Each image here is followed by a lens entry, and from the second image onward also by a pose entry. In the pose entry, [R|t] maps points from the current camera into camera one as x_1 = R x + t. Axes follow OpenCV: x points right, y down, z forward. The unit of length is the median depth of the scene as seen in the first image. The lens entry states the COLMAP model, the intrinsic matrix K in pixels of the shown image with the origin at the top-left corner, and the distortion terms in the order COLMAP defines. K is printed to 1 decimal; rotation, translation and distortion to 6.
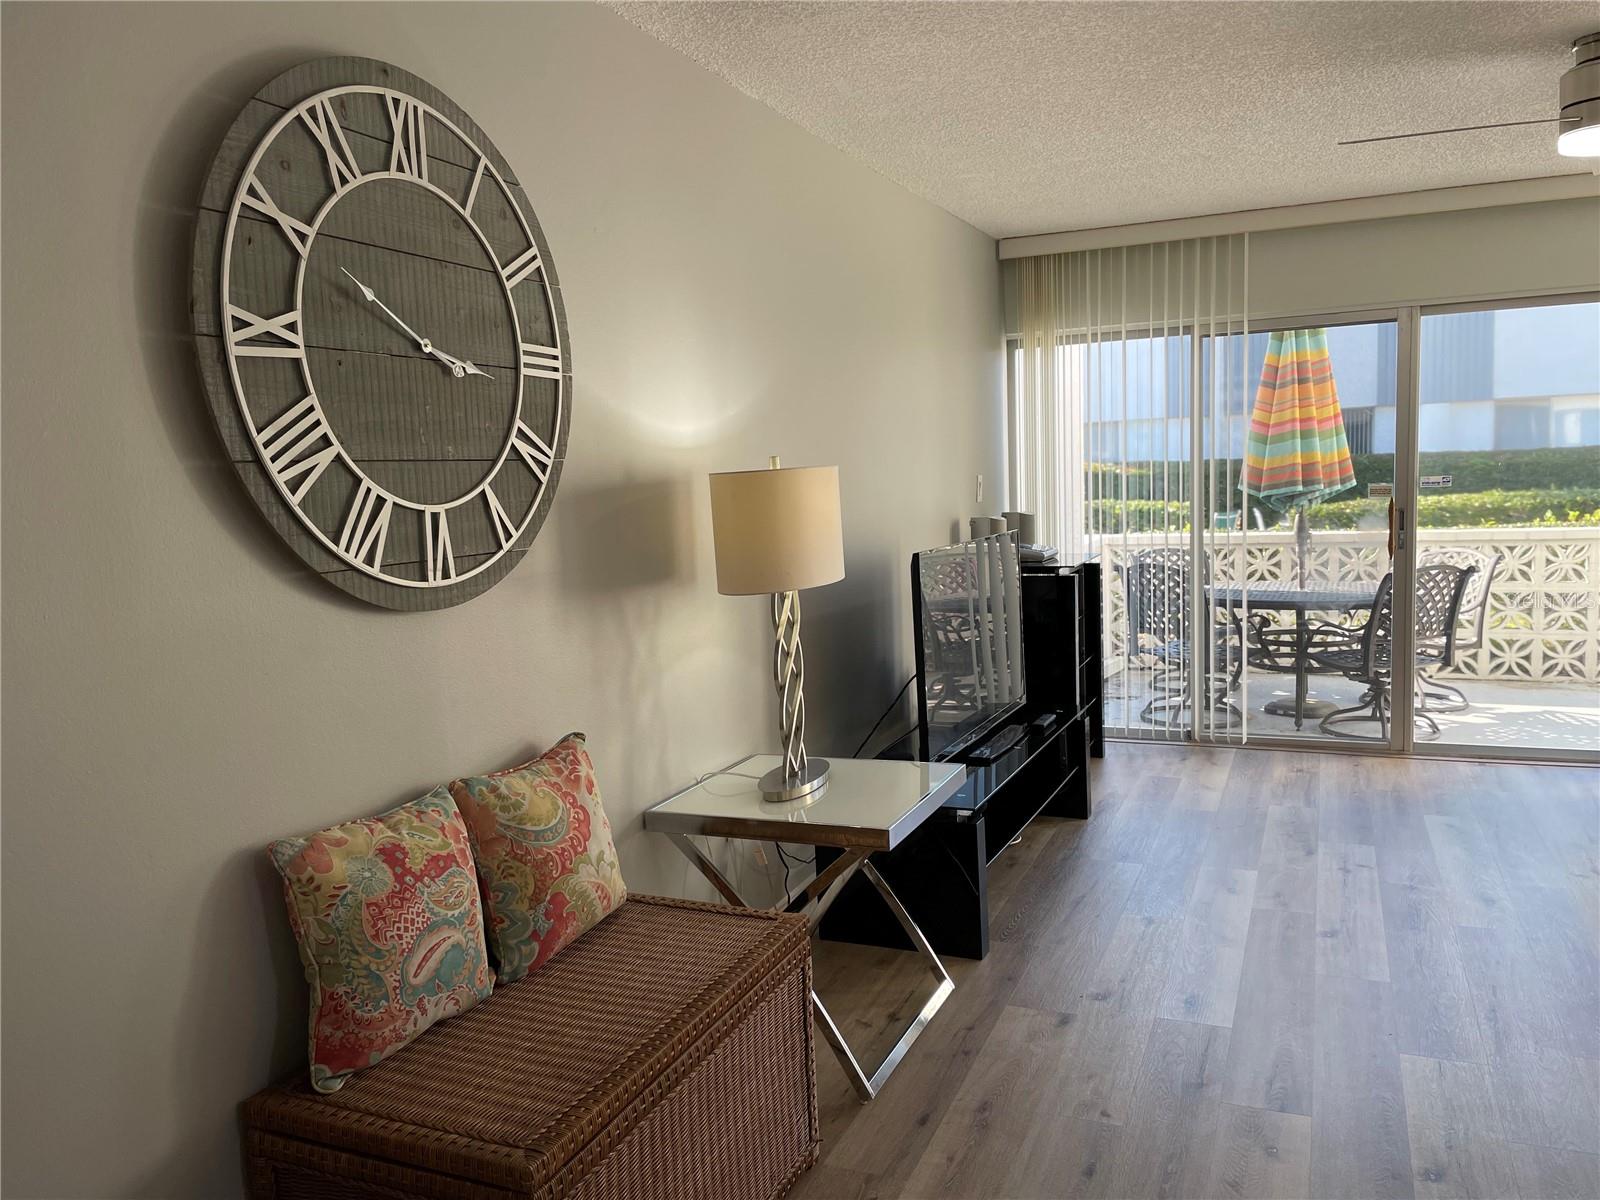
lens RADIAL K [[1214.1, 0, 806.7], [0, 1214.1, 611.0], [0, 0, 1]] dist [0.056784, -0.049625]
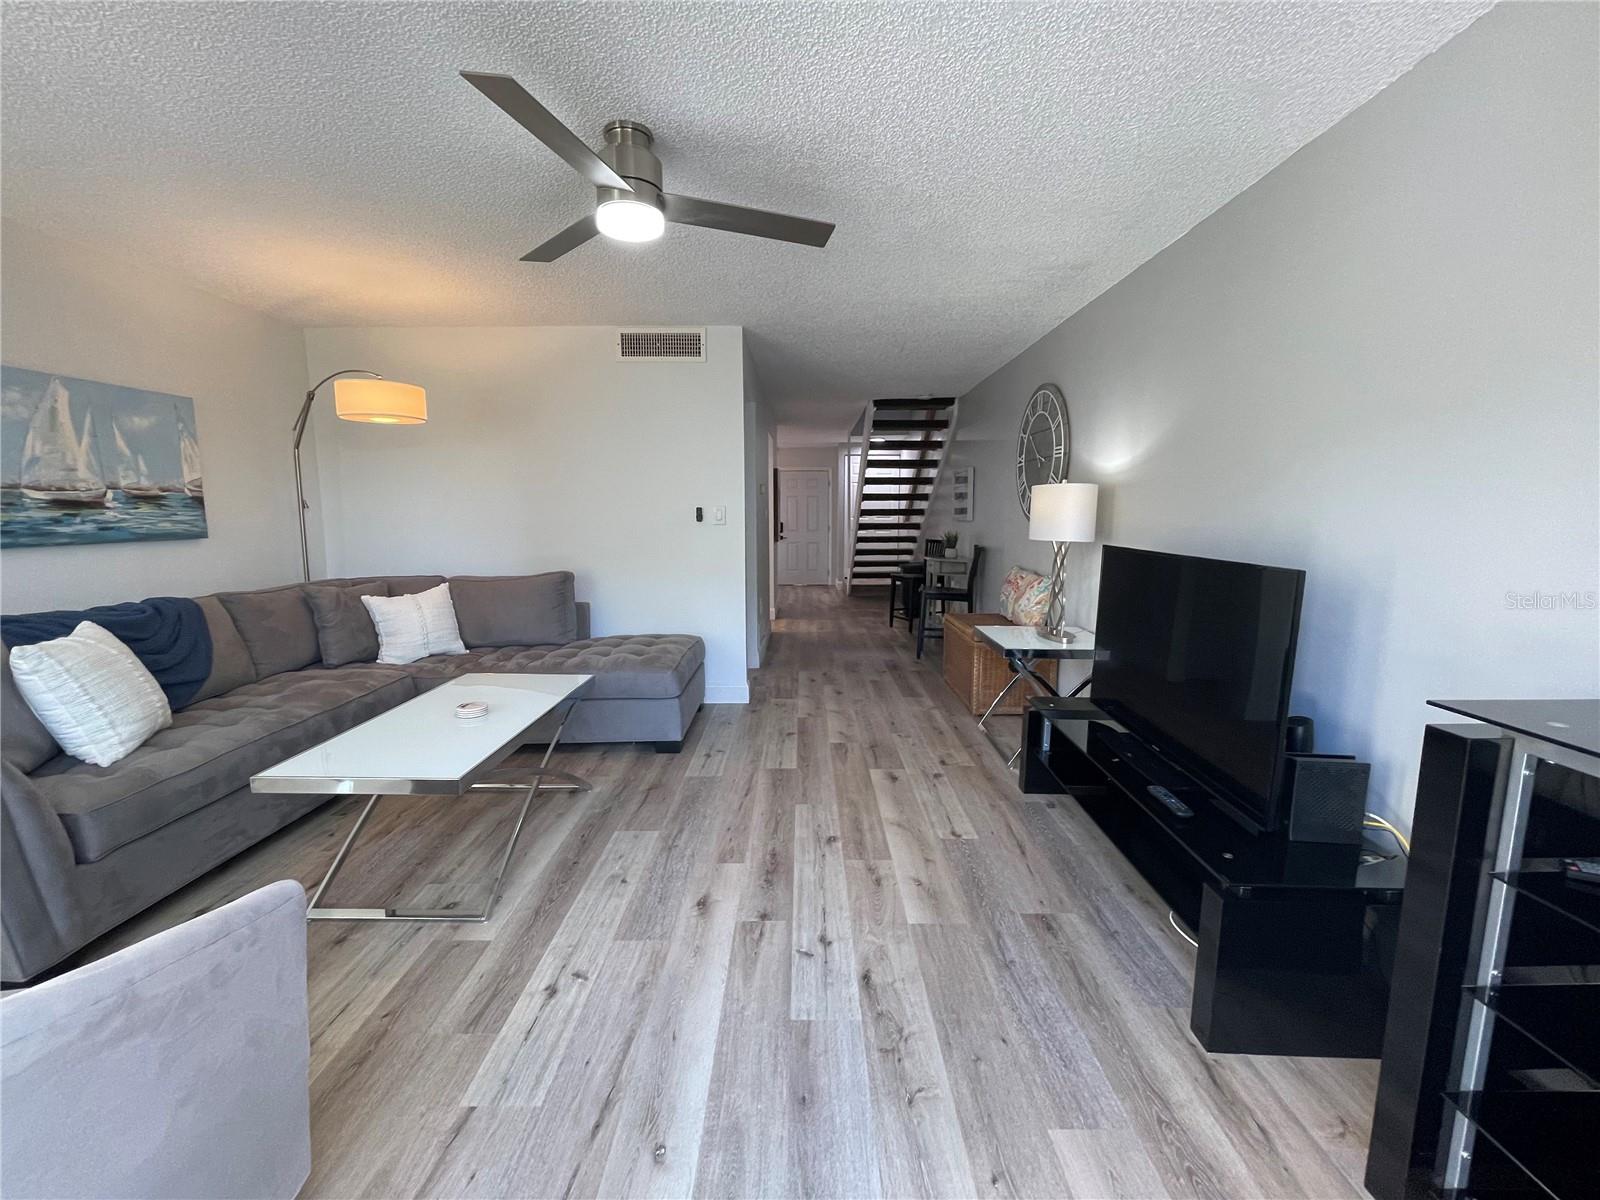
lens RADIAL K [[648.3, 0, 800.0], [0, 648.3, 600.0], [0, 0, 1]] dist [0.000267, -0.000065]
pose [[-0.921328, 0.090952, -0.377997, 0.734616], [-0.011743, 0.965298, 0.260887, -0.186065], [0.388608, 0.244802, -0.888288, 1.623422]]
